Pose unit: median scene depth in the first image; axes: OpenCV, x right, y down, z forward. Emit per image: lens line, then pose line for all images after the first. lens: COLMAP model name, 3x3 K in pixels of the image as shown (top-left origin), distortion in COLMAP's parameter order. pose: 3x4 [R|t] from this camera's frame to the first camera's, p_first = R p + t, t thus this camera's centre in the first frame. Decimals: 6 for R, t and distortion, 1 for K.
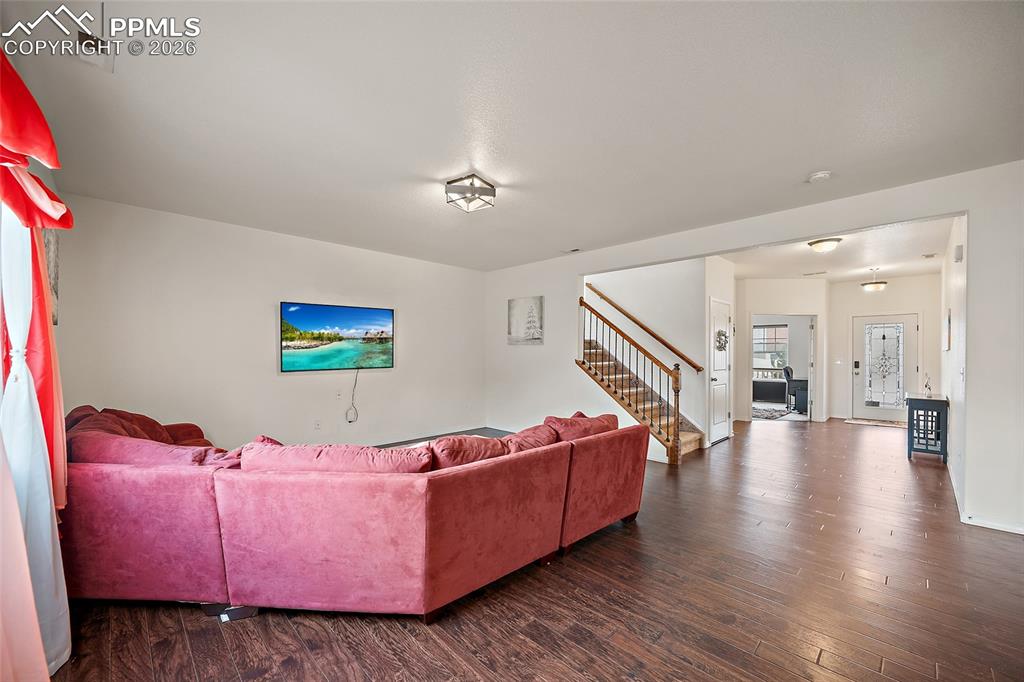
lens RADIAL K [[401.6, 0, 510.9], [0, 401.6, 353.8], [0, 0, 1]] dist [0.000241, 0.000054]
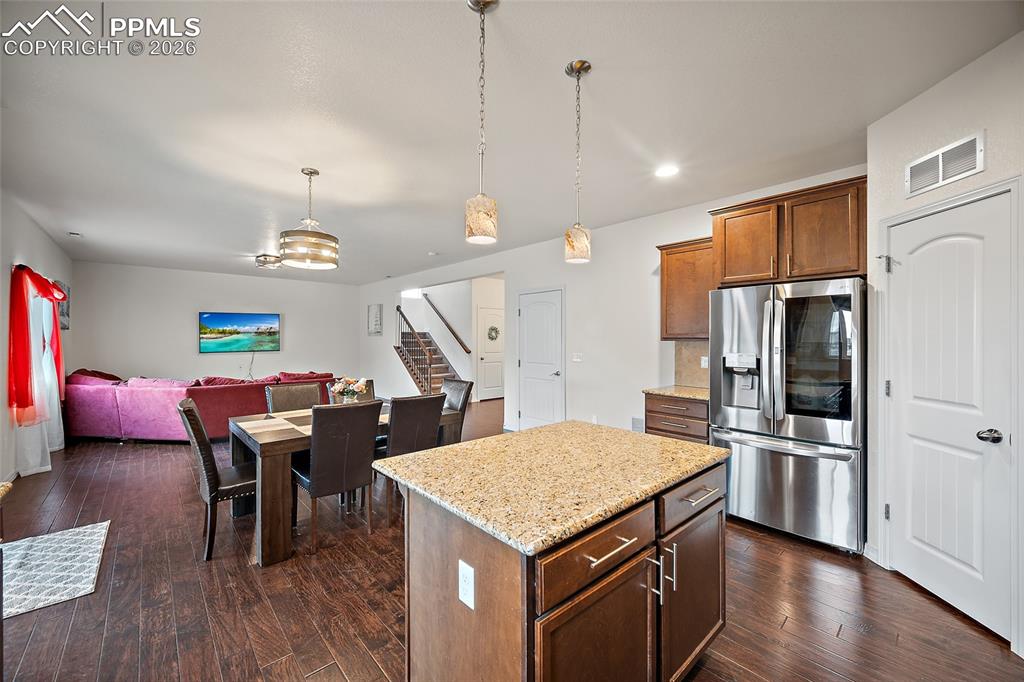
lens RADIAL K [[405.9, 0, 509.0], [0, 405.9, 336.5], [0, 0, 1]] dist [0.001862, 0.000163]
pose [[0.998896, 0.000917, -0.046977, 0.724338], [-0.001267, 0.999972, -0.007428, -0.010877], [0.046969, 0.007480, 0.998868, -0.575770]]
